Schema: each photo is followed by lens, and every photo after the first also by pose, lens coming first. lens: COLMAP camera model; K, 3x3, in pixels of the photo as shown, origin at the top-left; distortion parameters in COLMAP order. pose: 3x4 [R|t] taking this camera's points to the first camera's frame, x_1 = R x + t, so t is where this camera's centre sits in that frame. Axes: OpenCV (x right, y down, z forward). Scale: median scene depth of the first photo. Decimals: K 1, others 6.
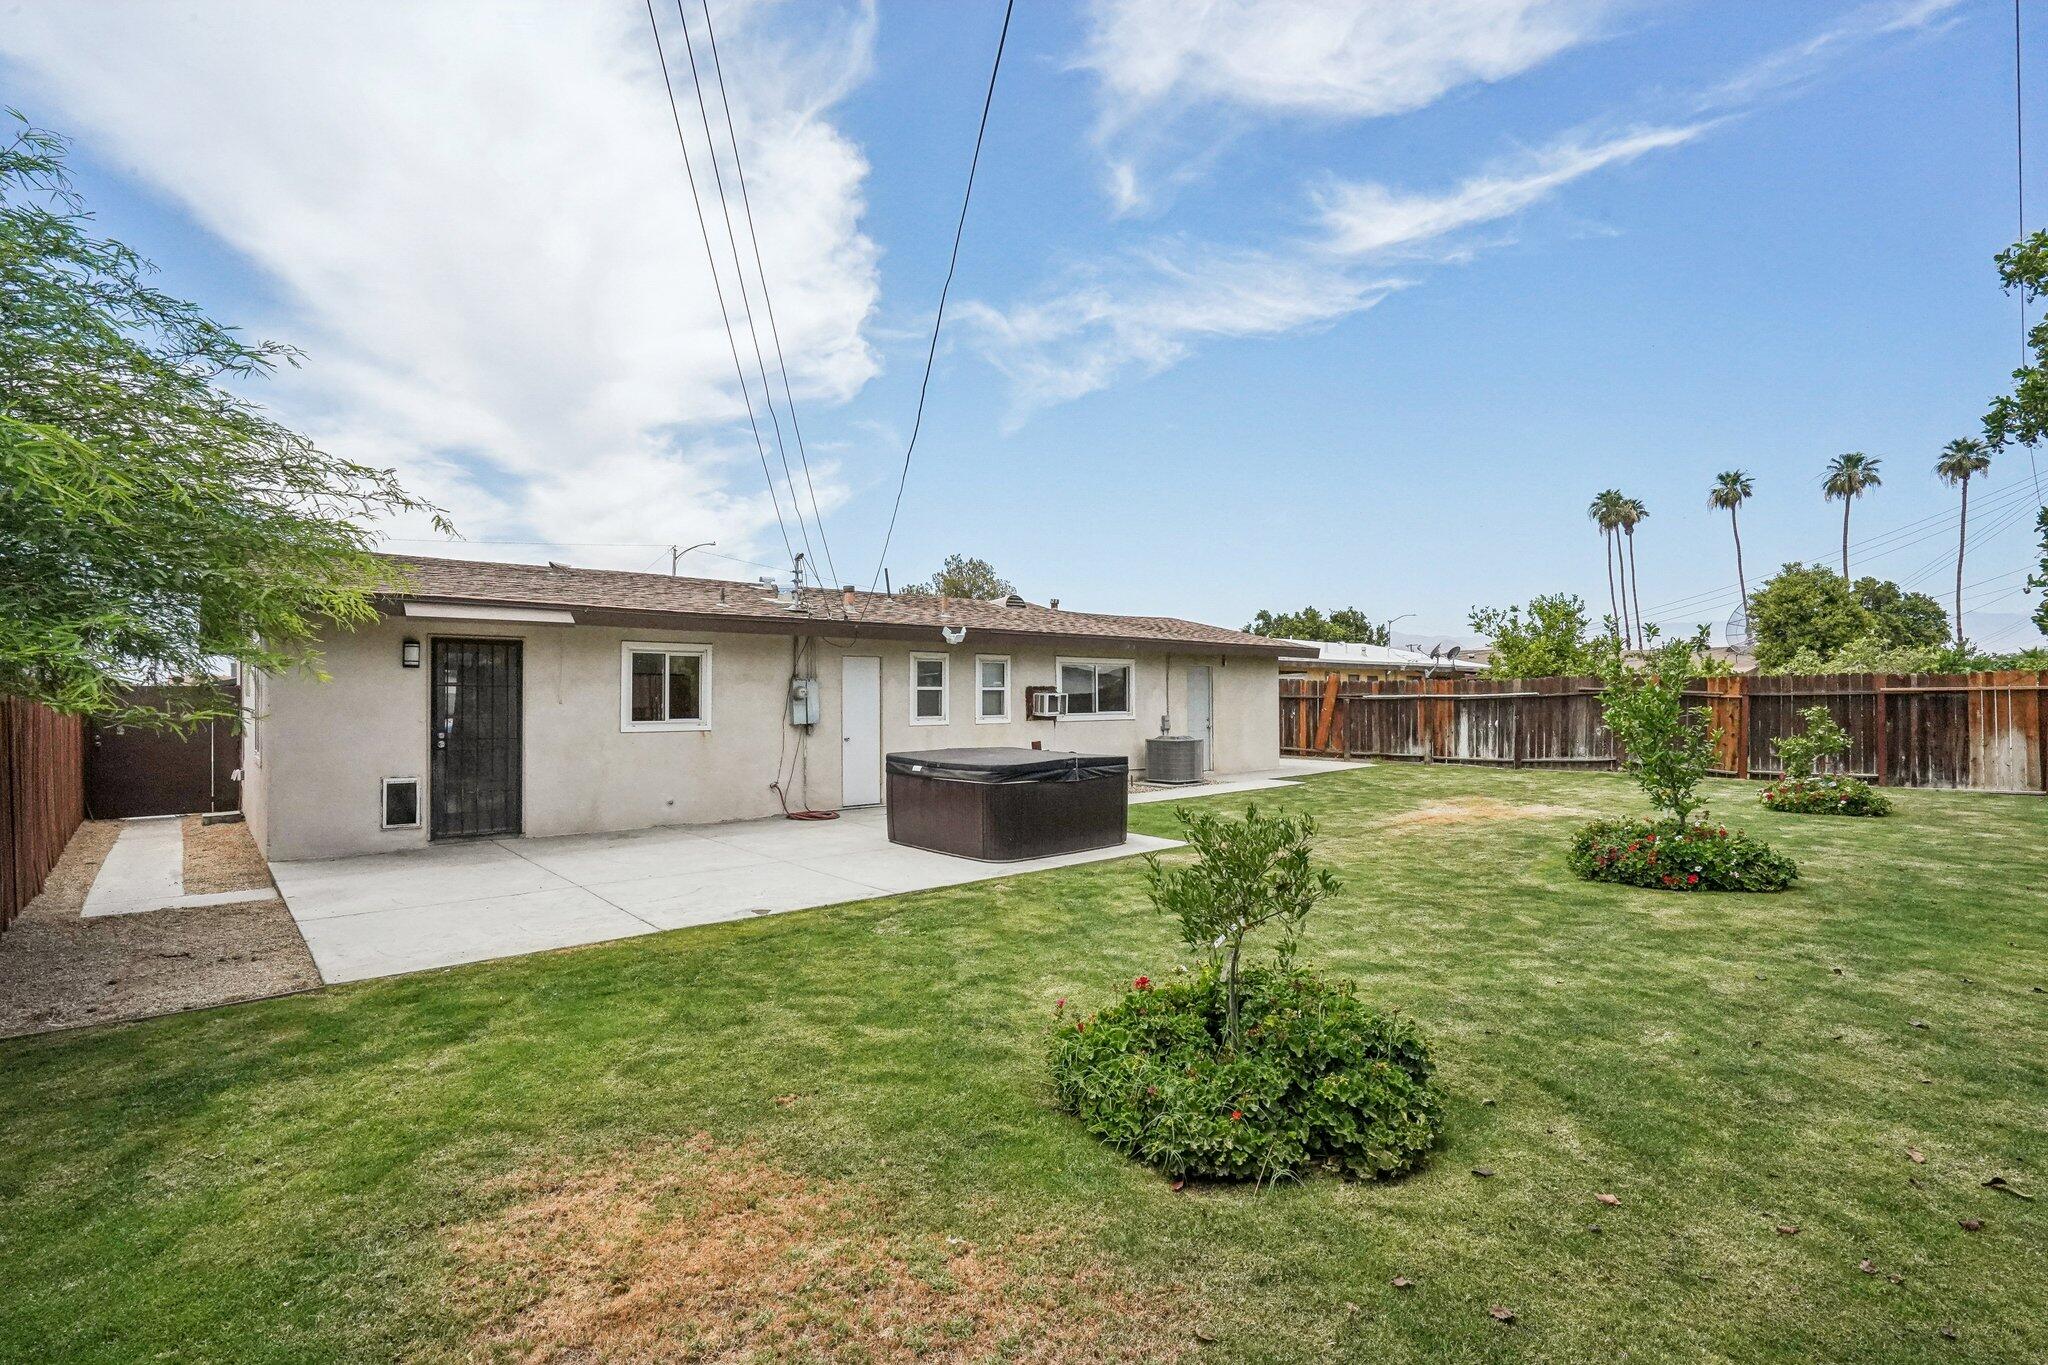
lens RADIAL K [[970.0, 0, 1029.0], [0, 970.0, 698.1], [0, 0, 1]] dist [-0.053736, 0.018284]
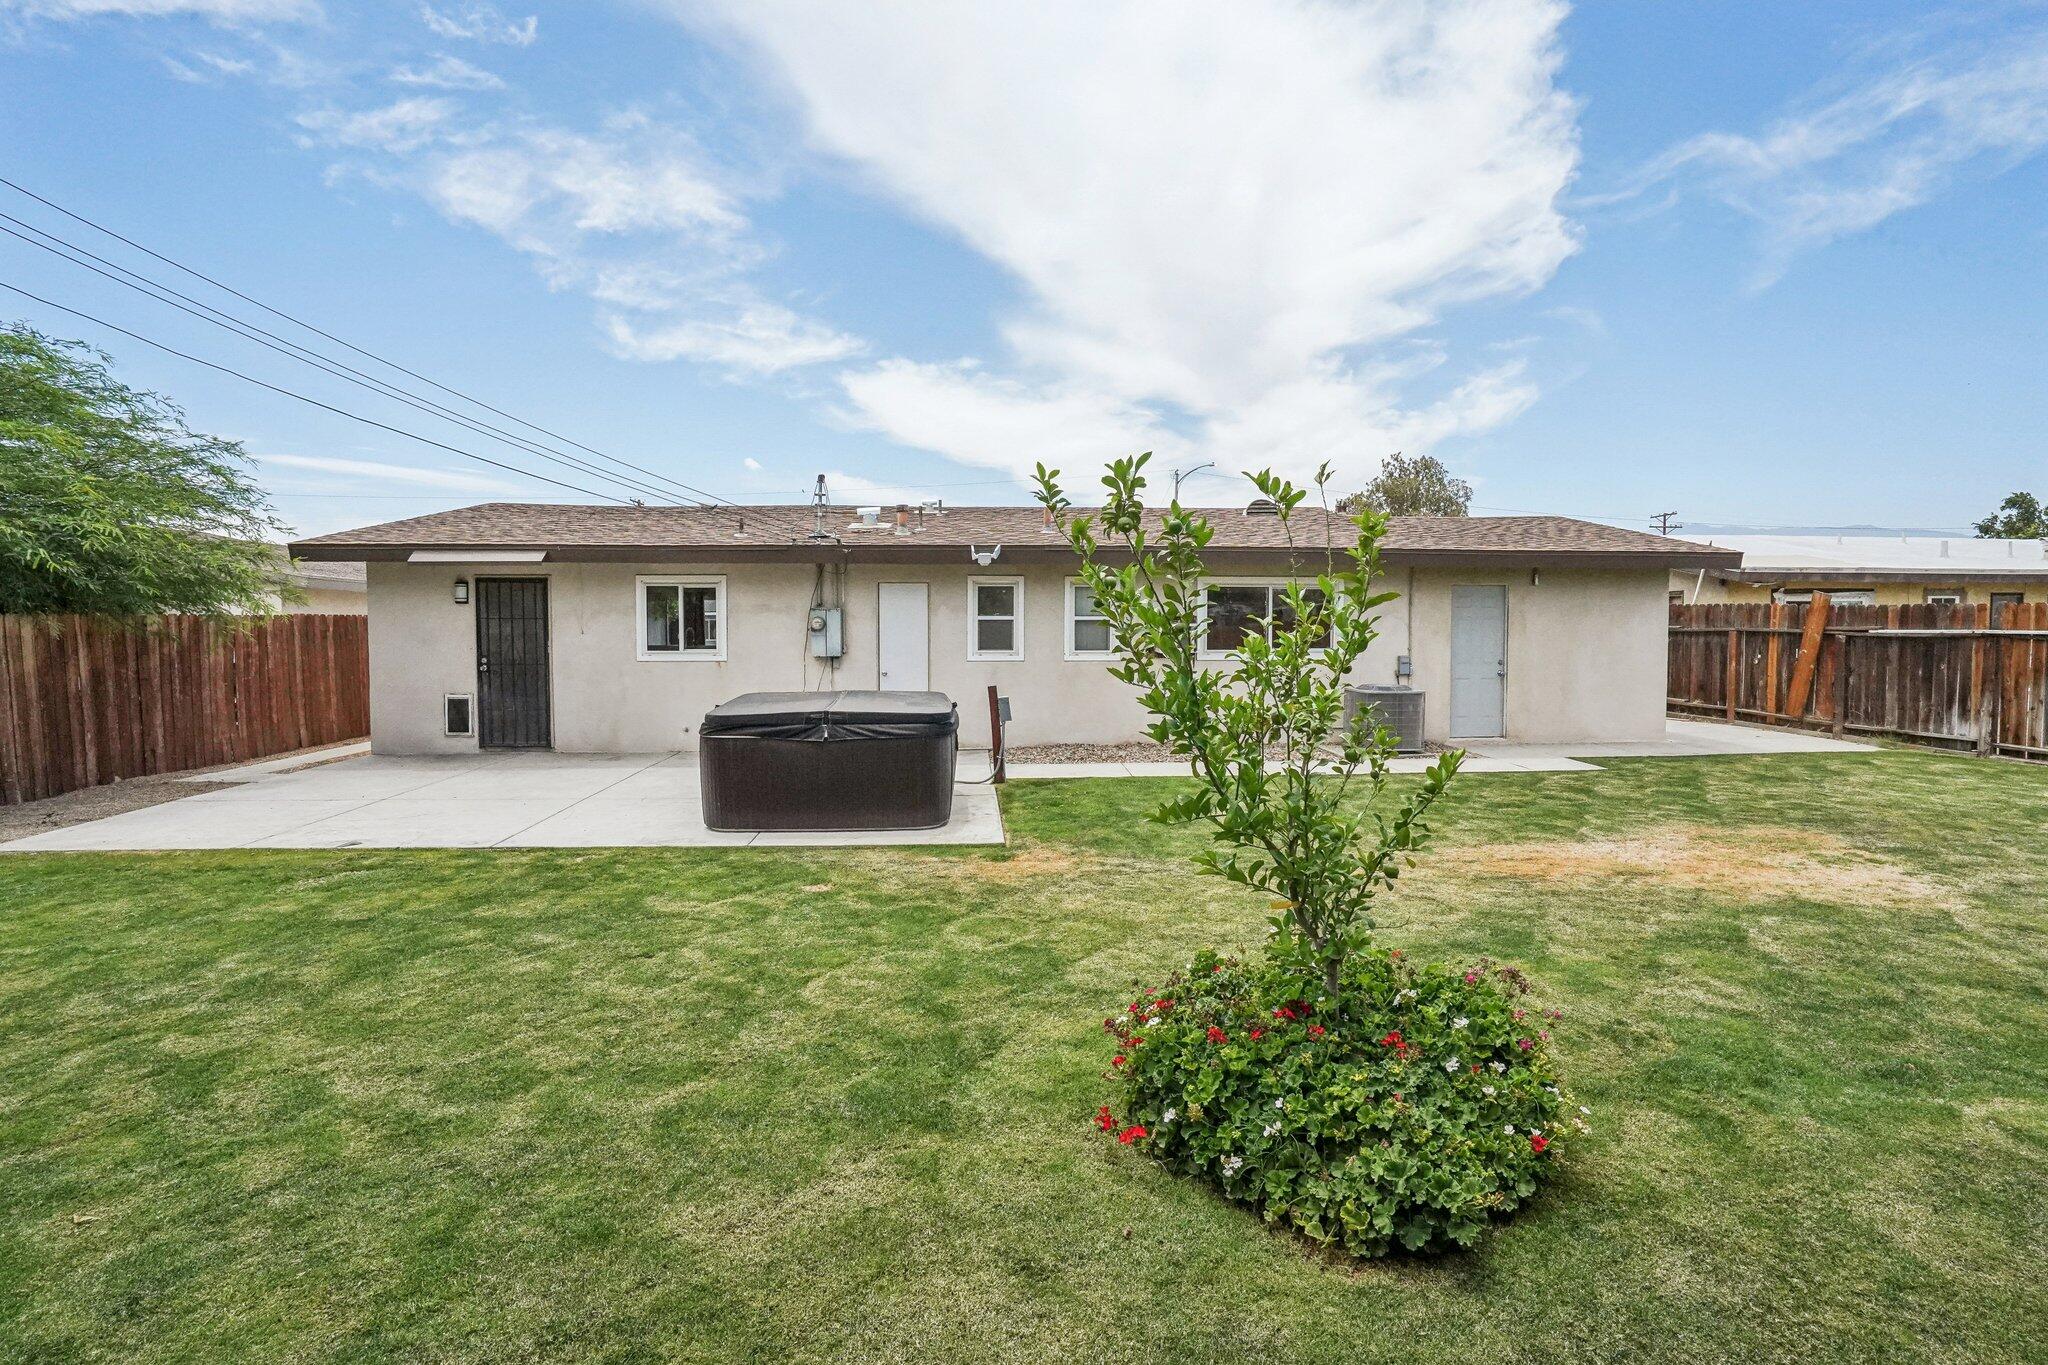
lens RADIAL K [[970.0, 0, 1028.1], [0, 970.0, 679.9], [0, 0, 1]] dist [-0.053736, 0.018284]
pose [[0.781058, 0.041735, -0.623062, 0.336660], [-0.003950, 0.998074, 0.061903, -0.006479], [0.624446, -0.045889, 0.779719, 0.252341]]
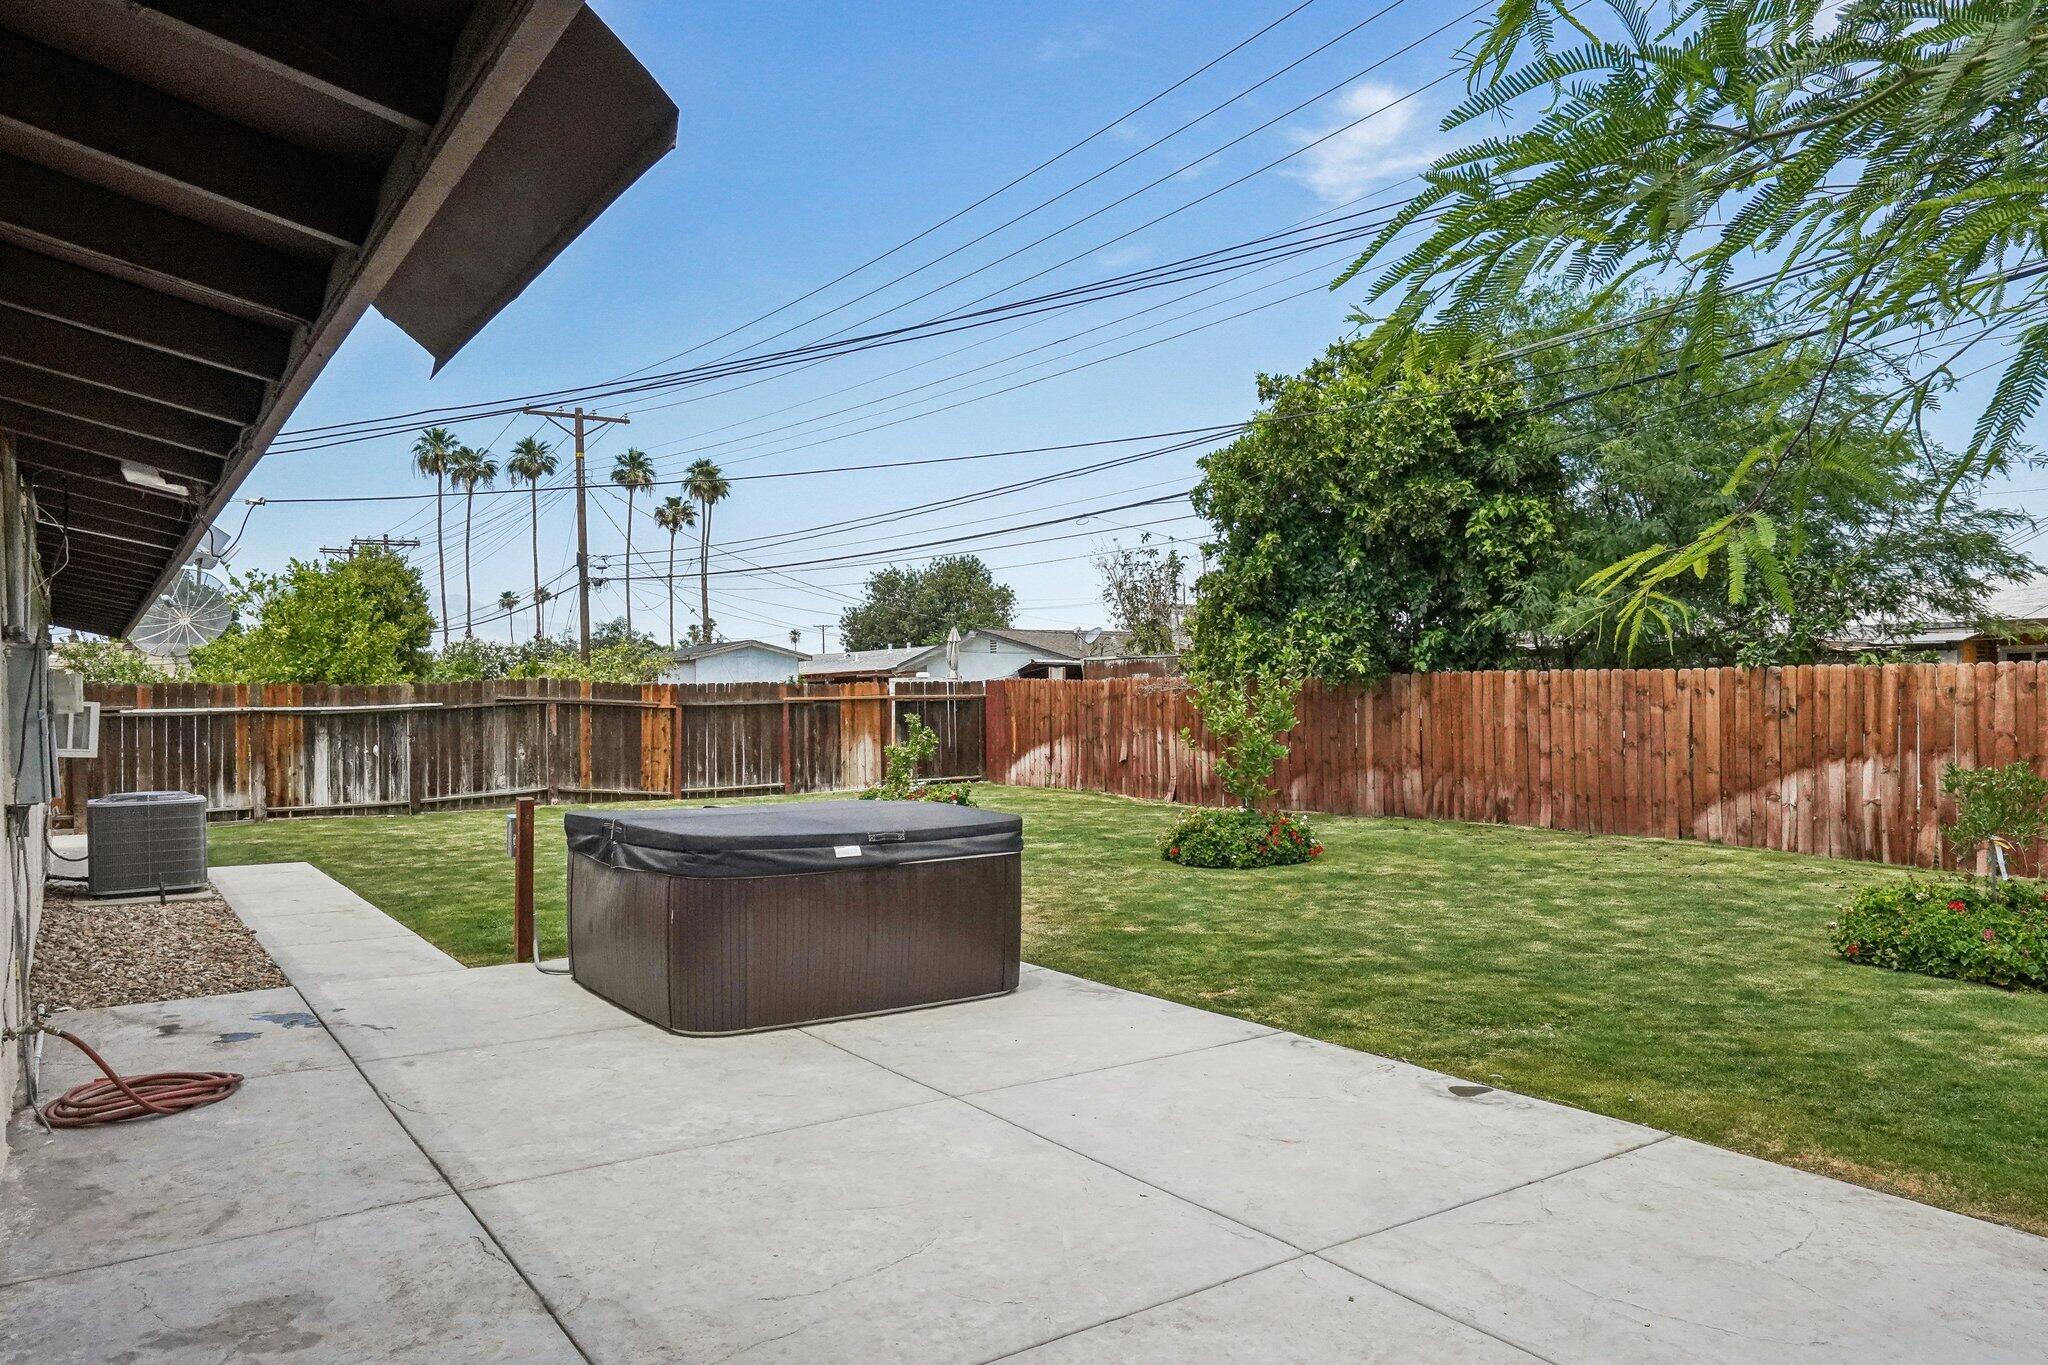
lens RADIAL K [[1374.6, 0, 1020.1], [0, 1374.6, 694.2], [0, 0, 1]] dist [-0.024781, 0.020793]
pose [[0.134165, 0.006673, 0.990937, -0.399513], [0.012078, 0.999892, -0.008368, 0.001199], [-0.990885, 0.013092, 0.134070, 0.428401]]
